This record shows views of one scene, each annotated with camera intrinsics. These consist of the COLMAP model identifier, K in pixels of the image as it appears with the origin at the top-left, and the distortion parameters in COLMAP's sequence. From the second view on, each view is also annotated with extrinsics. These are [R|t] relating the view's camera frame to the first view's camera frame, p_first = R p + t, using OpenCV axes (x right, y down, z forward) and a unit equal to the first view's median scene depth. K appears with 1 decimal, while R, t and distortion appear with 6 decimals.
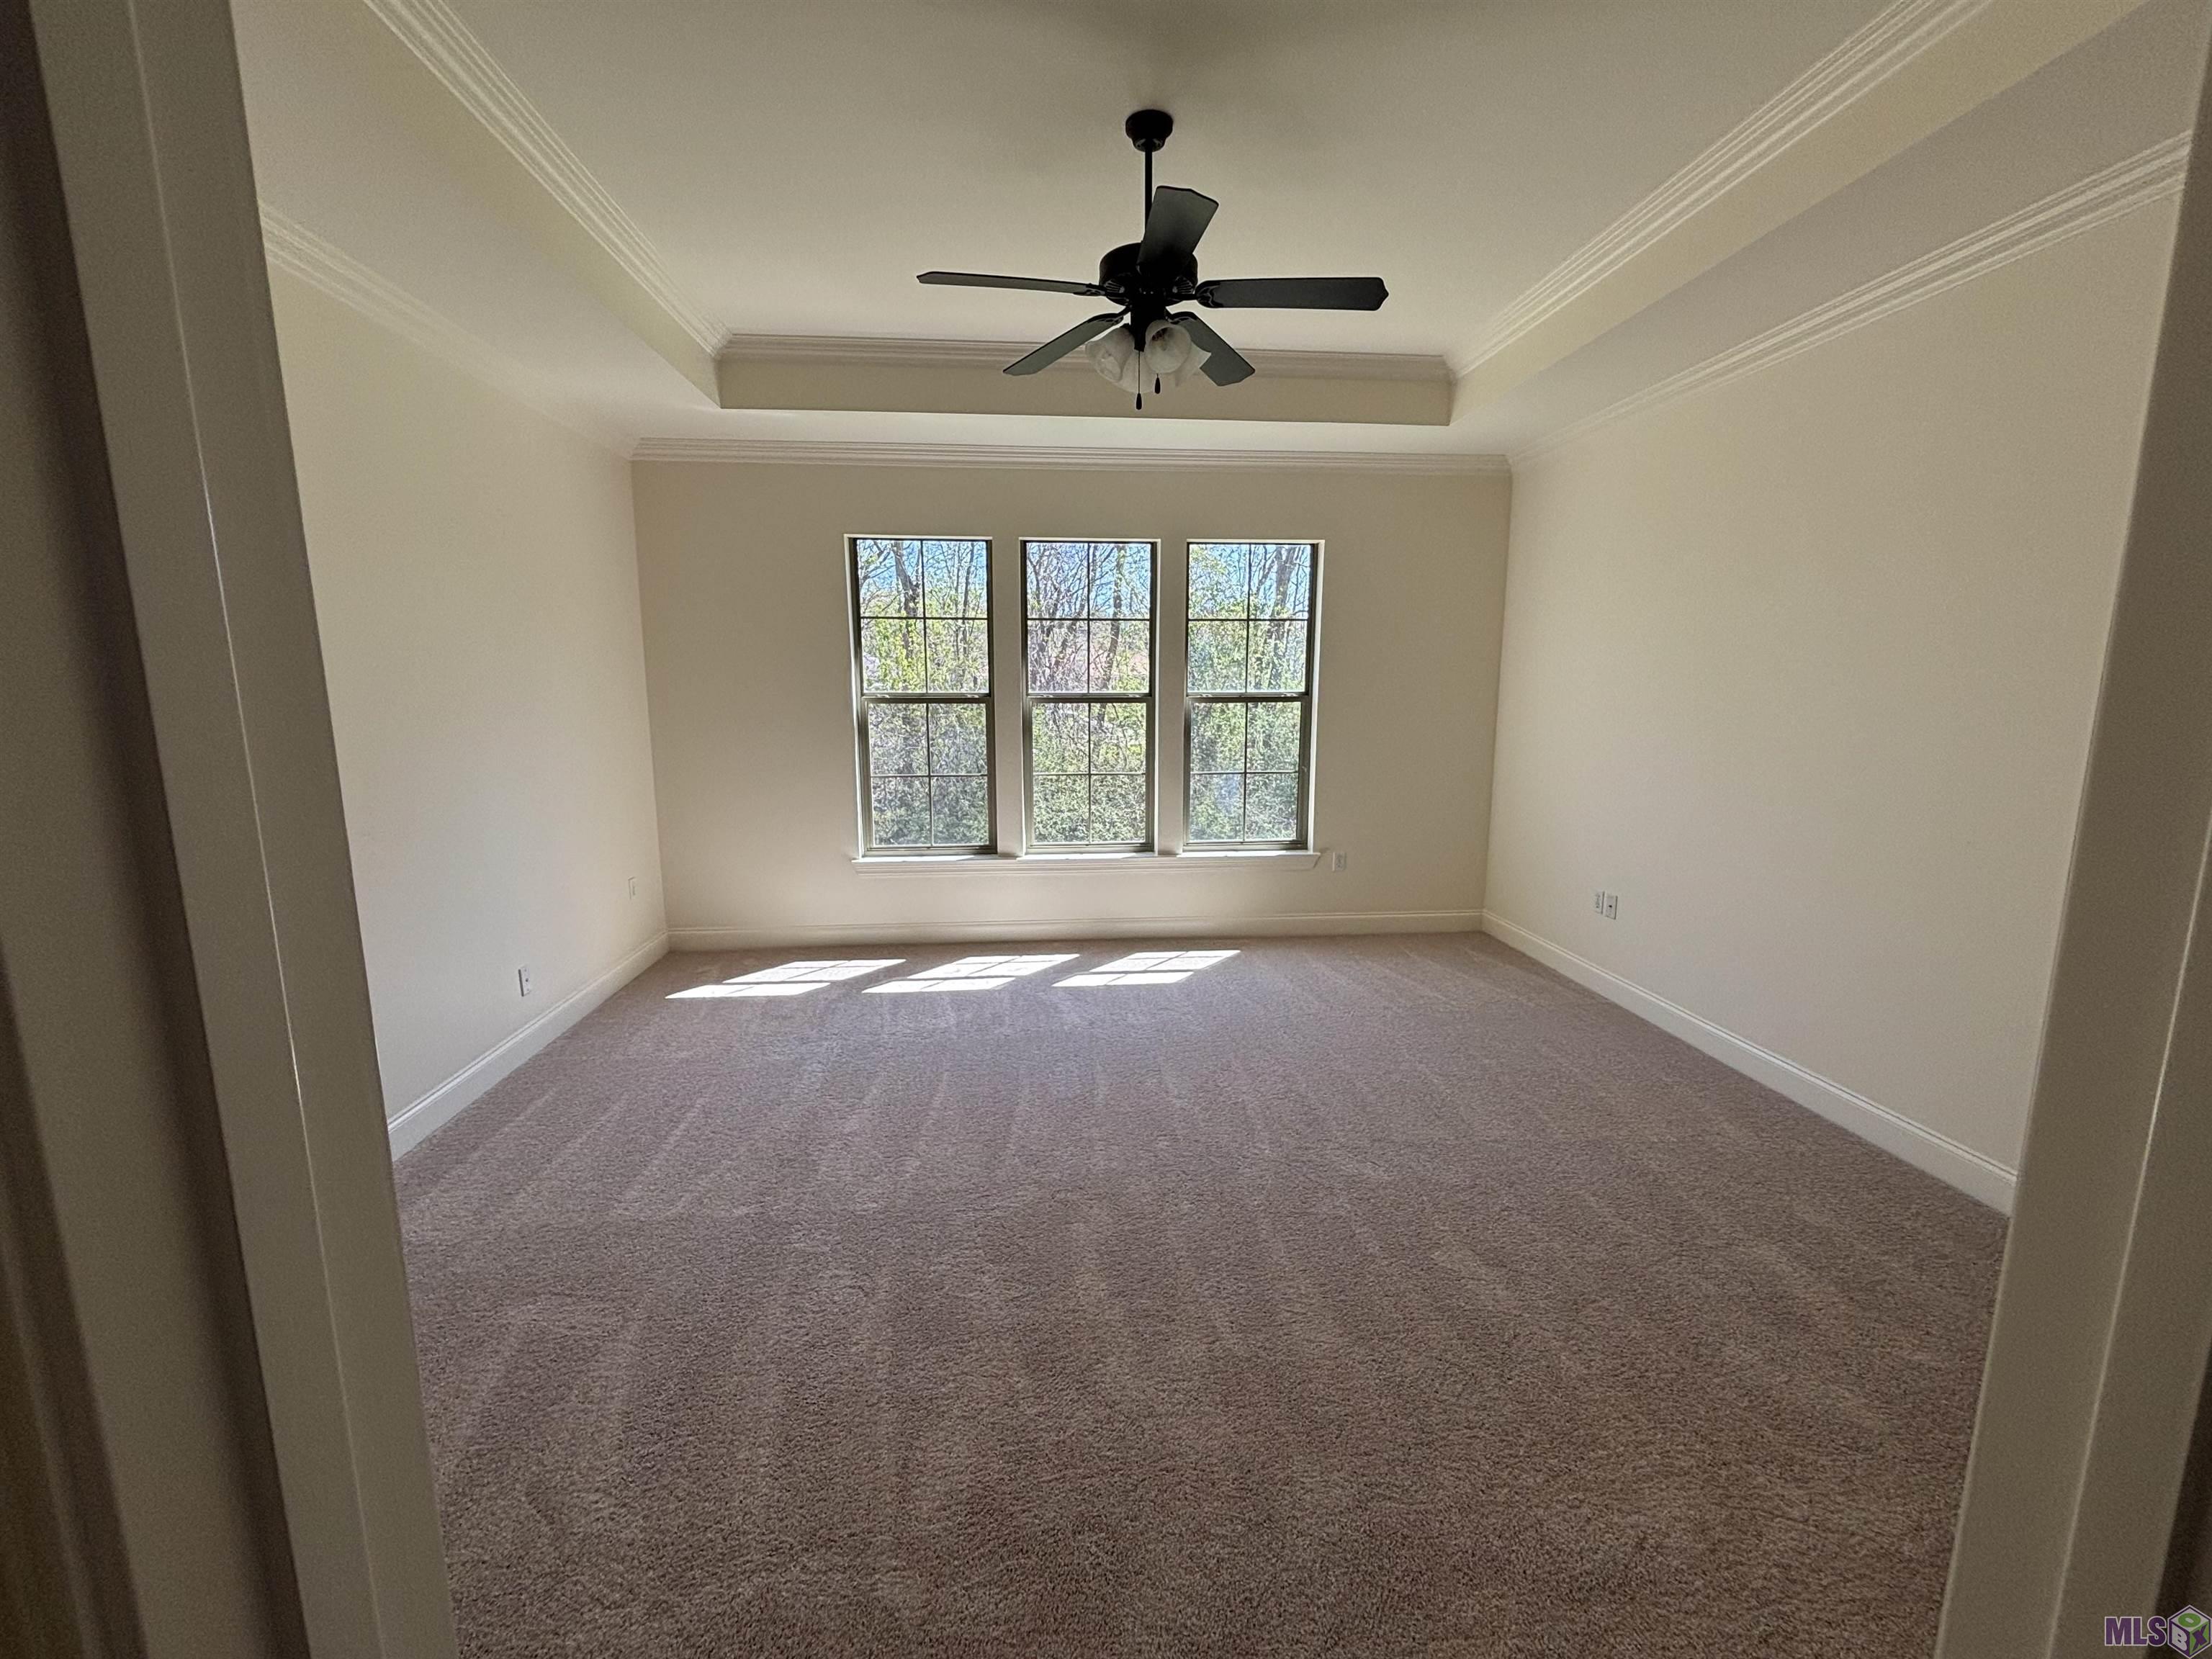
lens RADIAL K [[892.7, 0, 1104.8], [0, 892.7, 820.0], [0, 0, 1]] dist [0.000967, 0.000359]
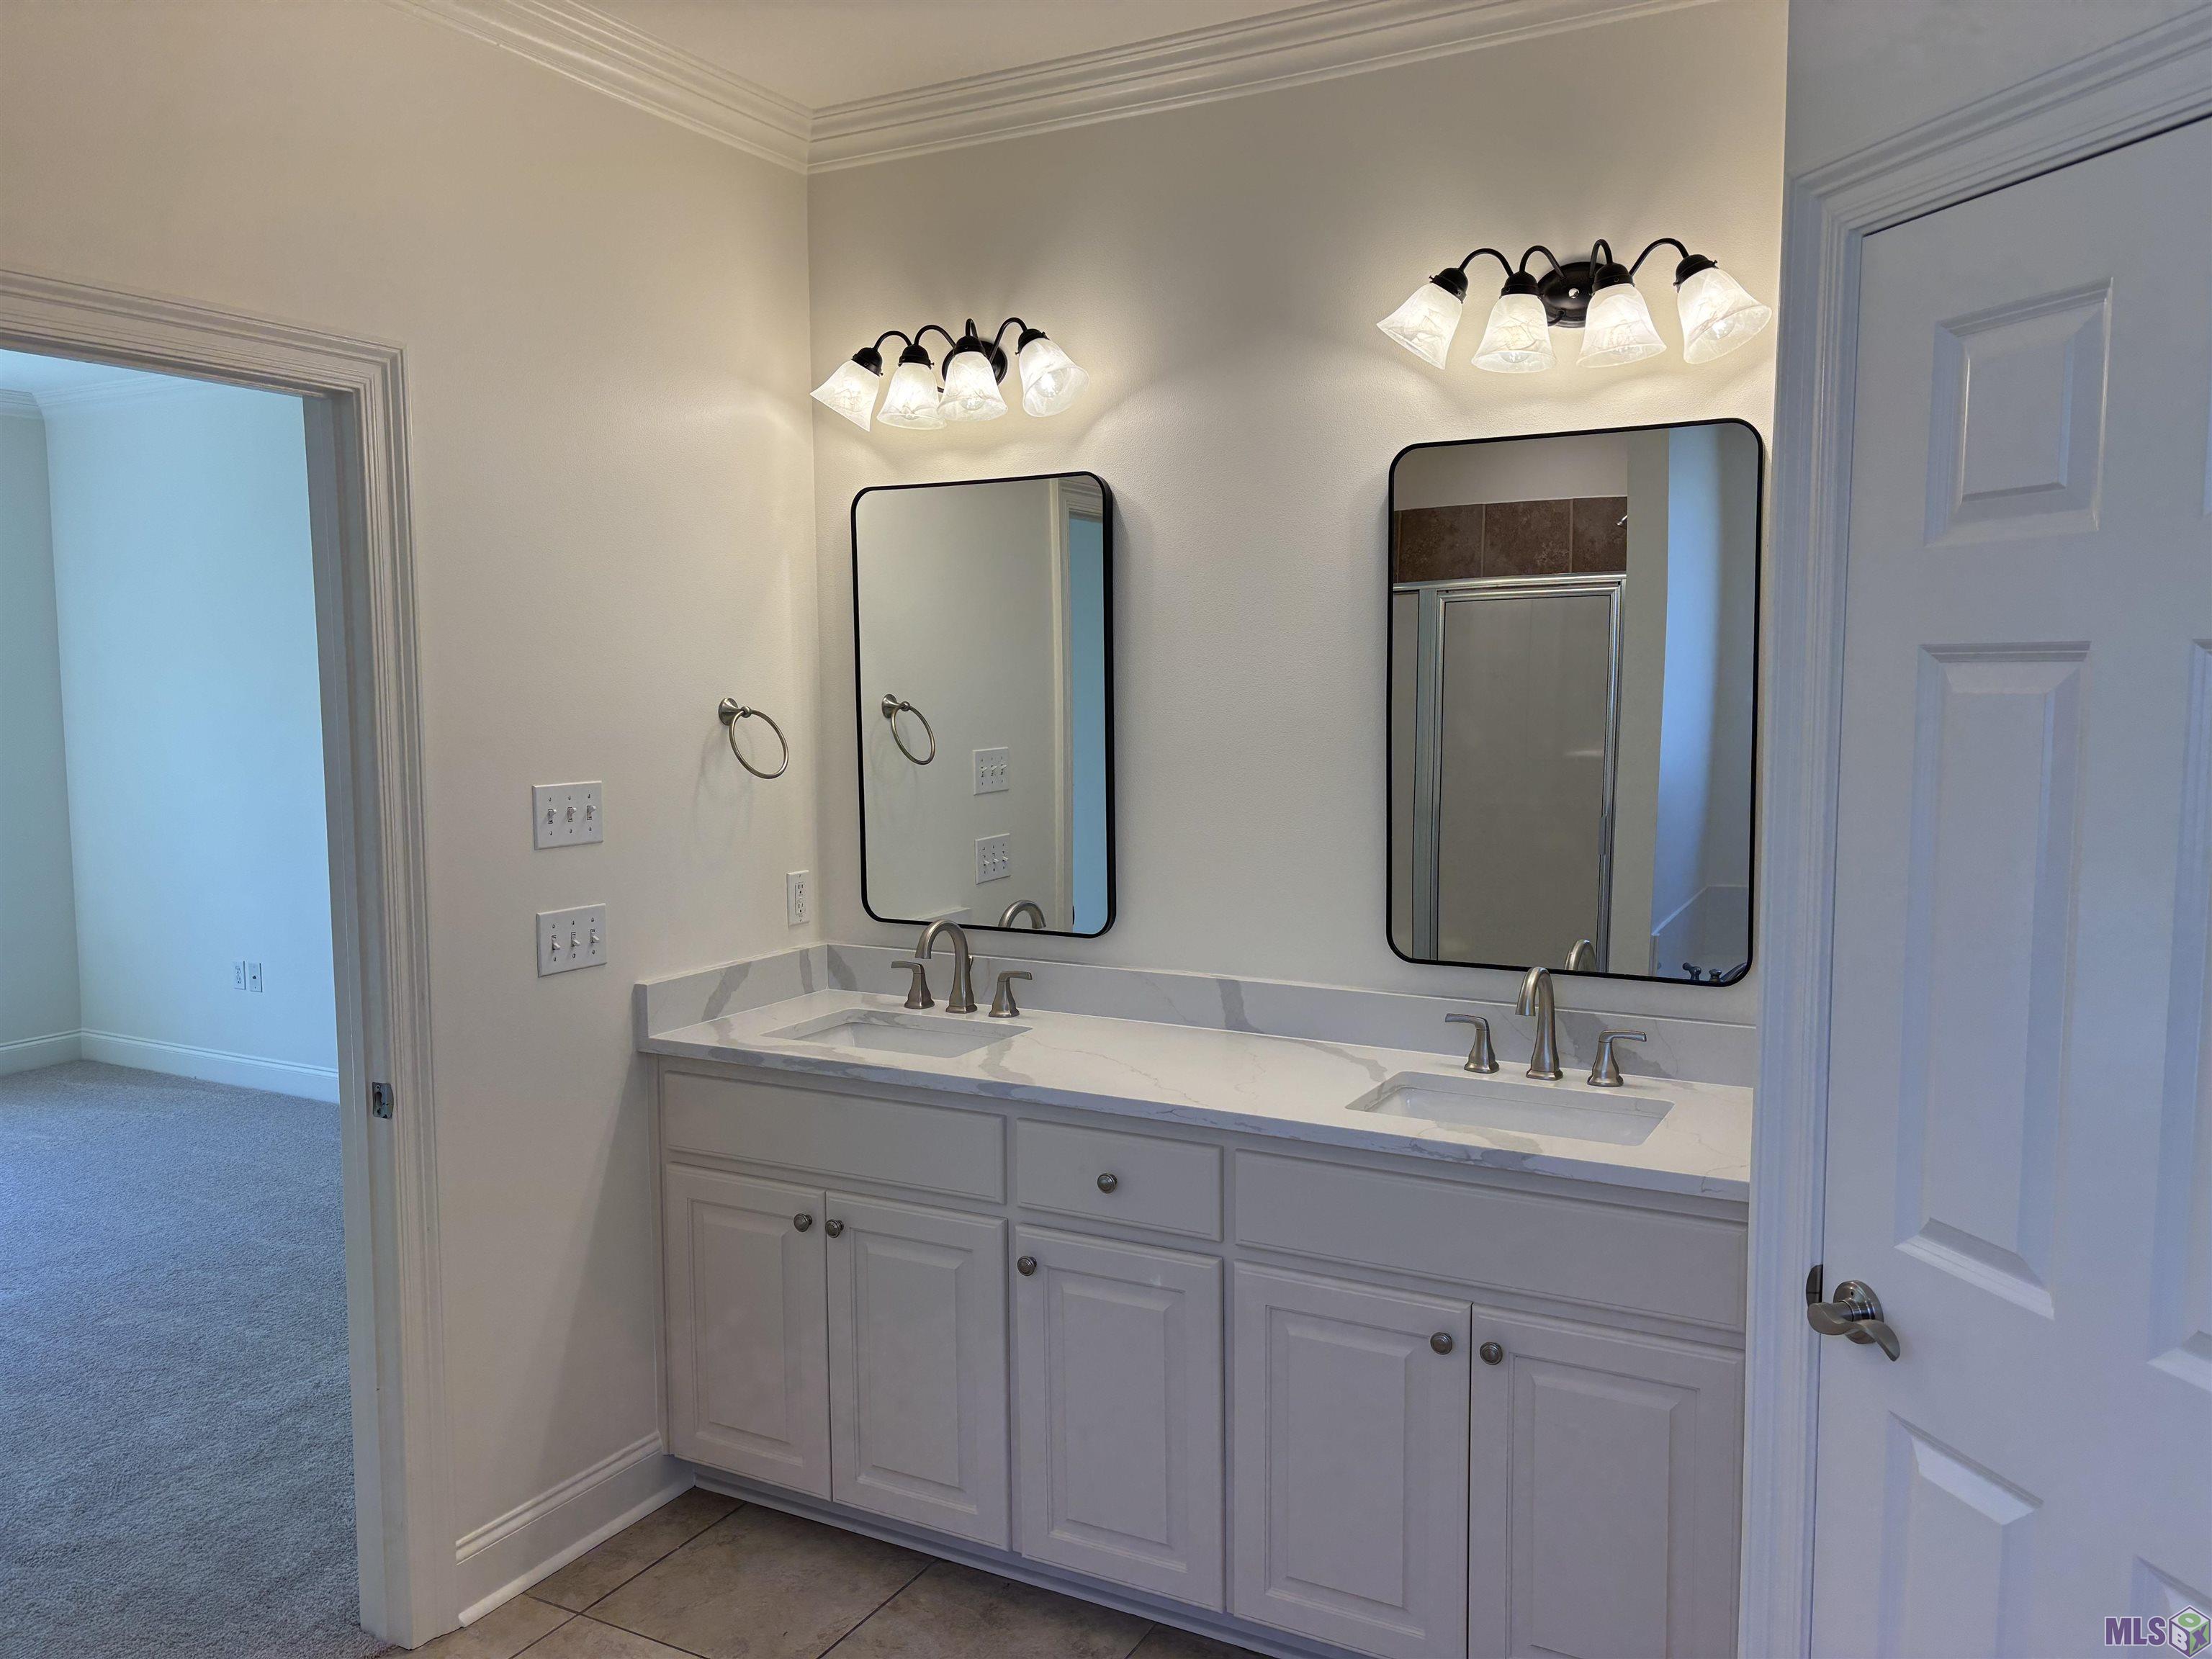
lens RADIAL K [[1668.3, 0, 1099.1], [0, 1668.3, 817.9], [0, 0, 1]] dist [0.025554, -0.002390]
pose [[0.552291, -0.074044, 0.830356, -0.265907], [0.129363, 0.991594, 0.002379, 0.047315], [-0.823553, 0.106103, 0.557227, -0.497465]]
